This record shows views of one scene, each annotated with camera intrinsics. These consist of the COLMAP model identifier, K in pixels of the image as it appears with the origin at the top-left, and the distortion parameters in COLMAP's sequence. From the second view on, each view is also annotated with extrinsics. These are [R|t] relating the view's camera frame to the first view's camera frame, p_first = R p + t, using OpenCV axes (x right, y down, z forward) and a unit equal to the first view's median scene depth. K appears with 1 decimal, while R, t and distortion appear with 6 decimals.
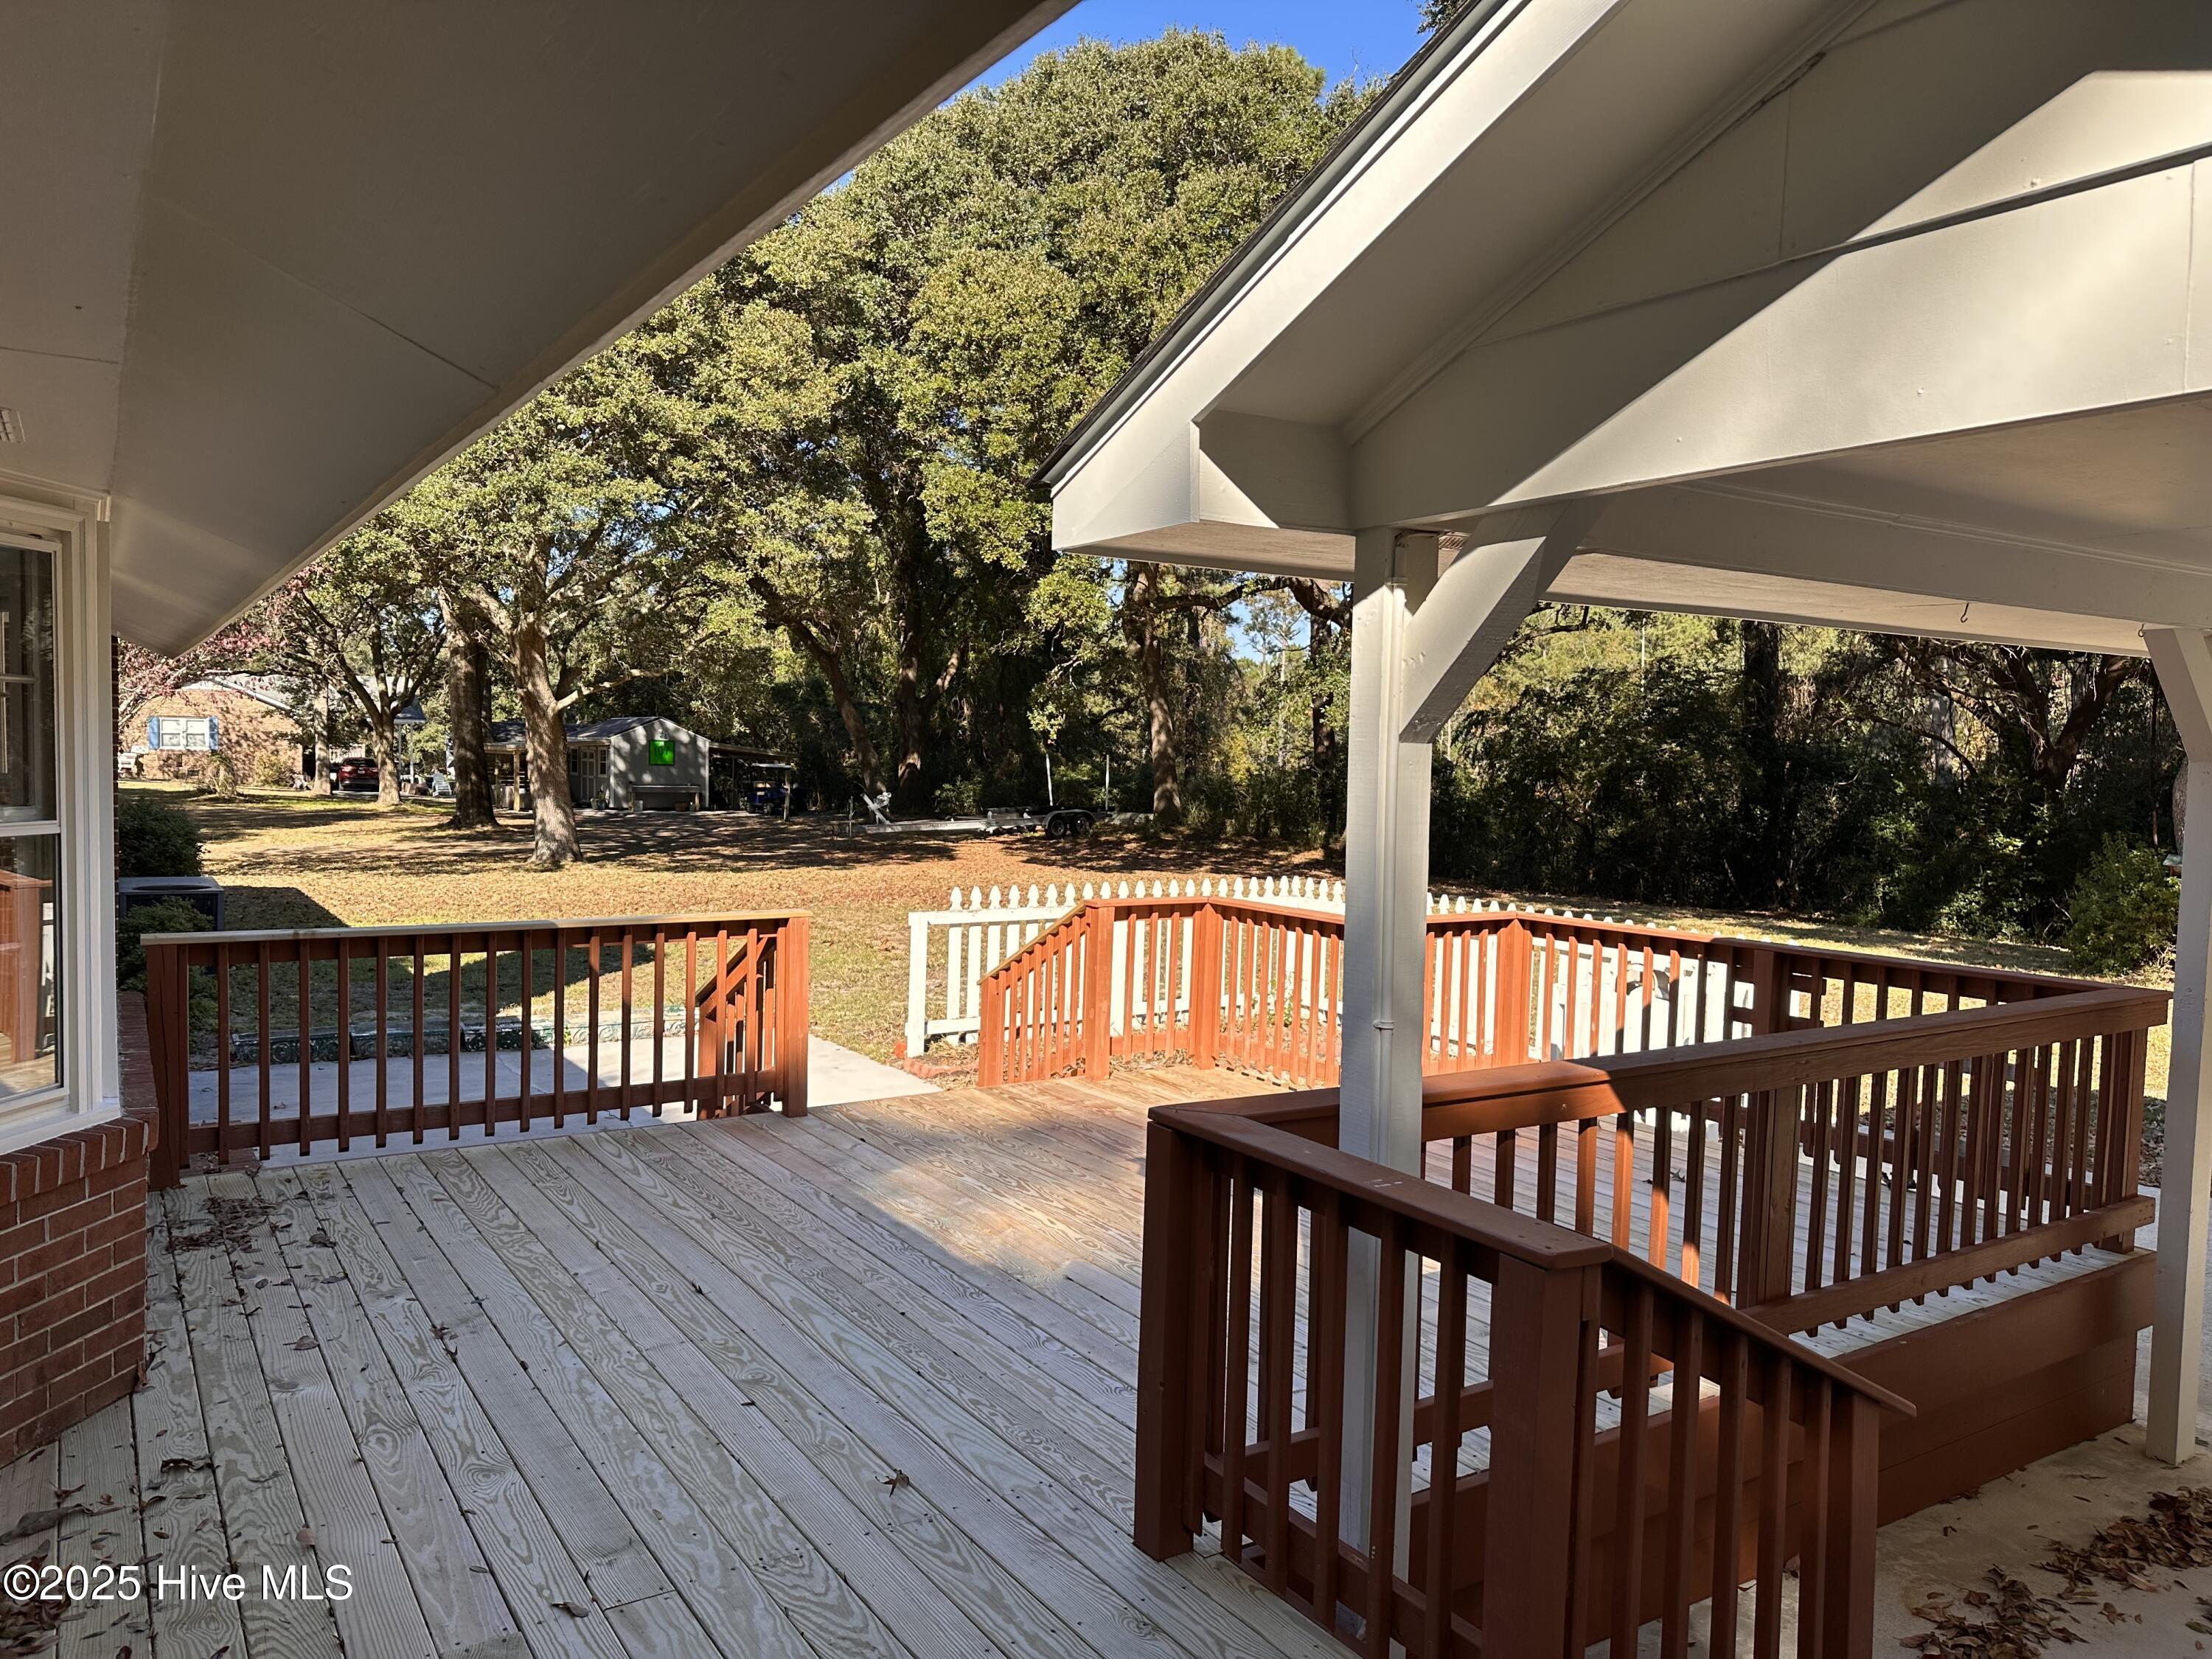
lens RADIAL K [[1570.3, 0, 1112.5], [0, 1570.3, 840.6], [0, 0, 1]] dist [0.006655, -0.001655]
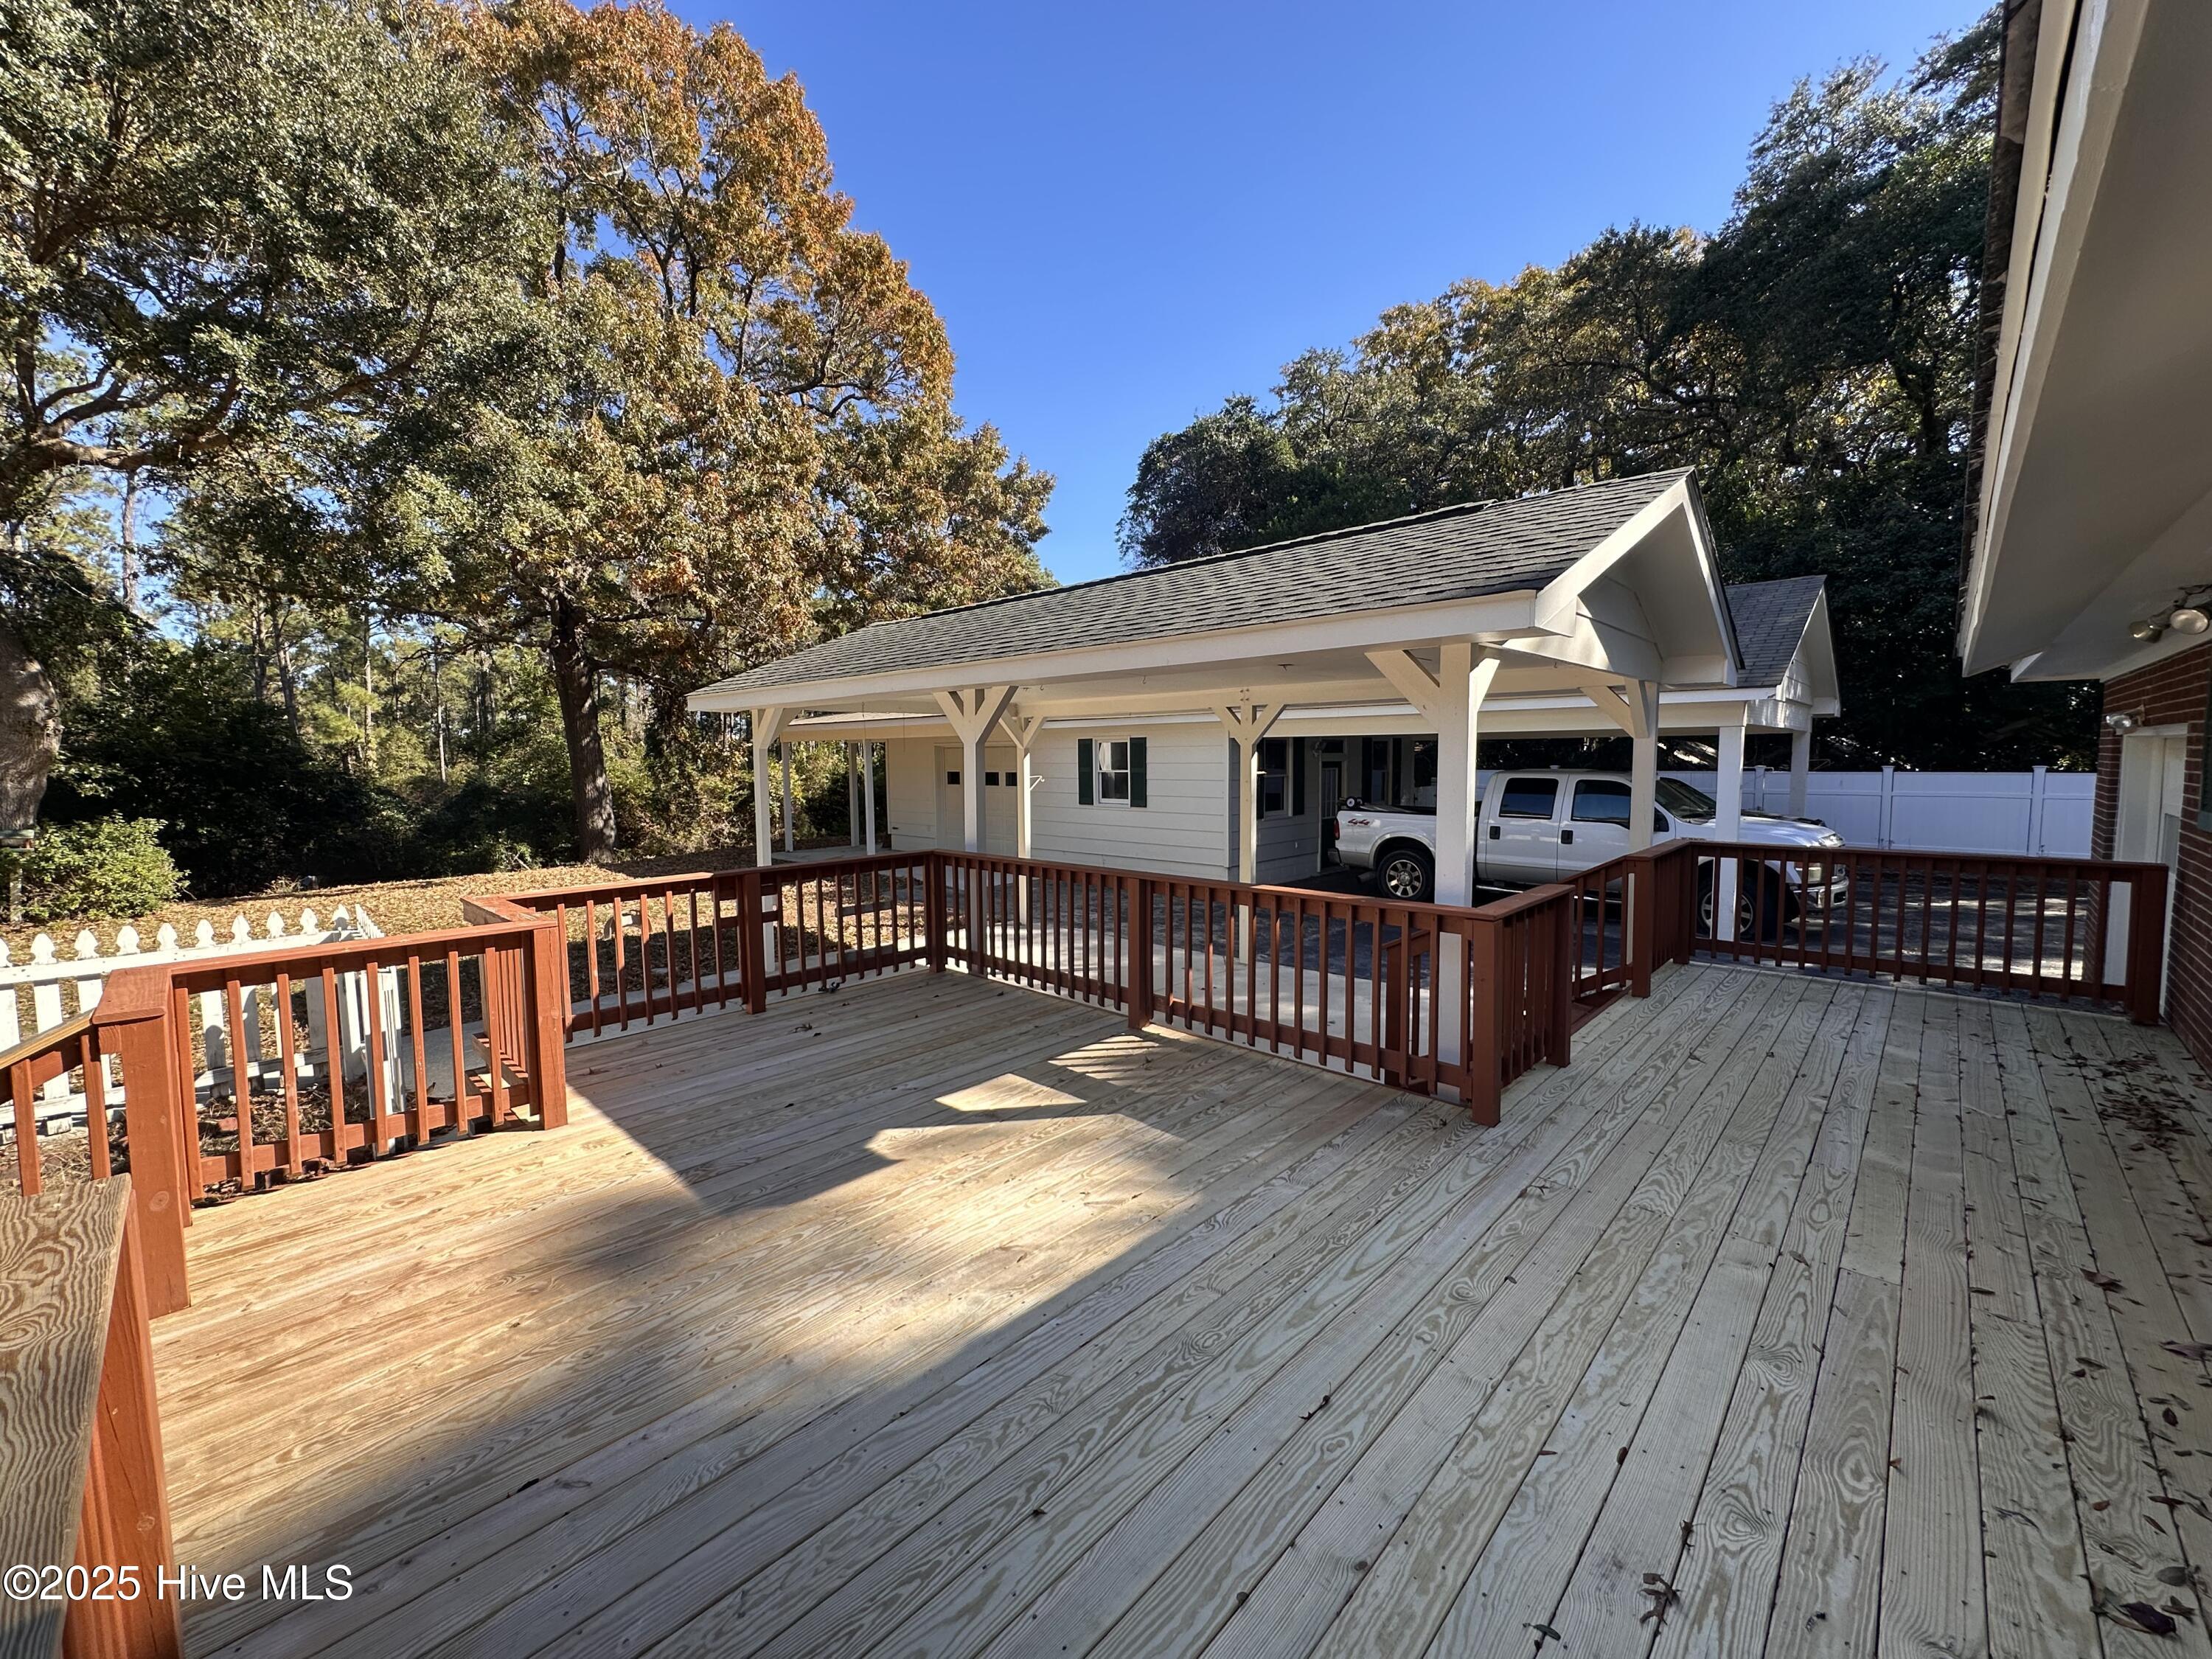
lens RADIAL K [[879.2, 0, 1104.7], [0, 879.2, 823.8], [0, 0, 1]] dist [-0.002261, 0.000472]
pose [[-0.225941, -0.099206, 0.969076, -0.801384], [0.068801, 0.990691, 0.117460, -0.089436], [-0.971708, 0.093213, -0.217013, 1.459515]]
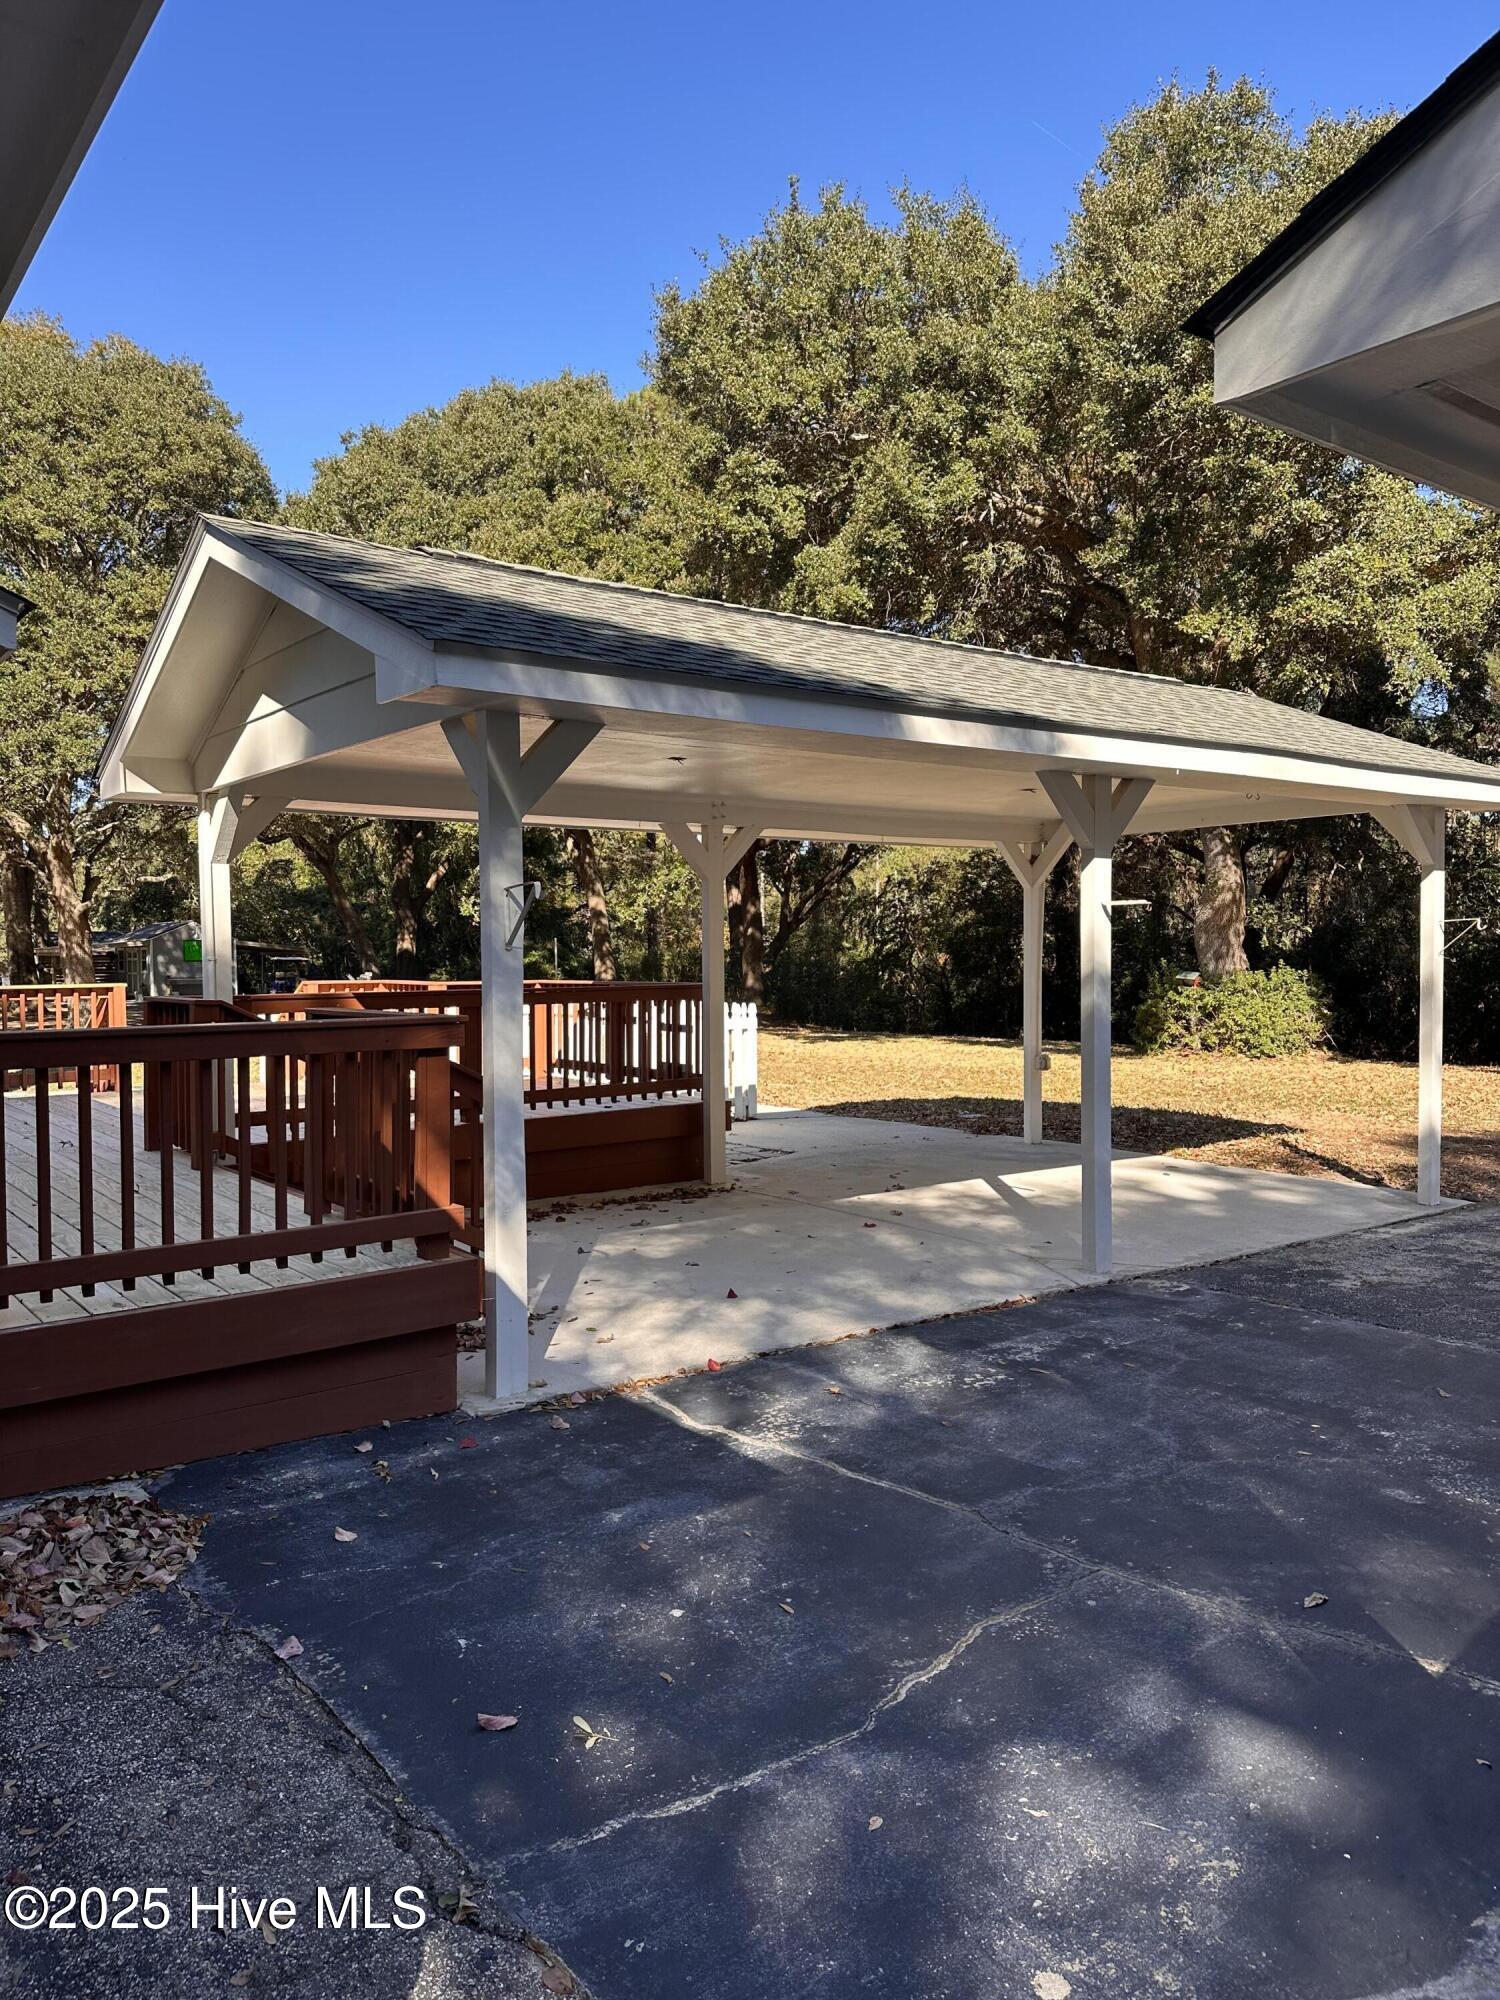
lens RADIAL K [[1417.4, 0, 750.0], [0, 1417.4, 1000.0], [0, 0, 1]] dist [0.029251, -0.000121]
pose [[0.997059, -0.030883, 0.070144, 0.104108], [0.032306, 0.999293, -0.019239, 0.029195], [-0.069500, 0.021449, 0.997351, -0.187666]]
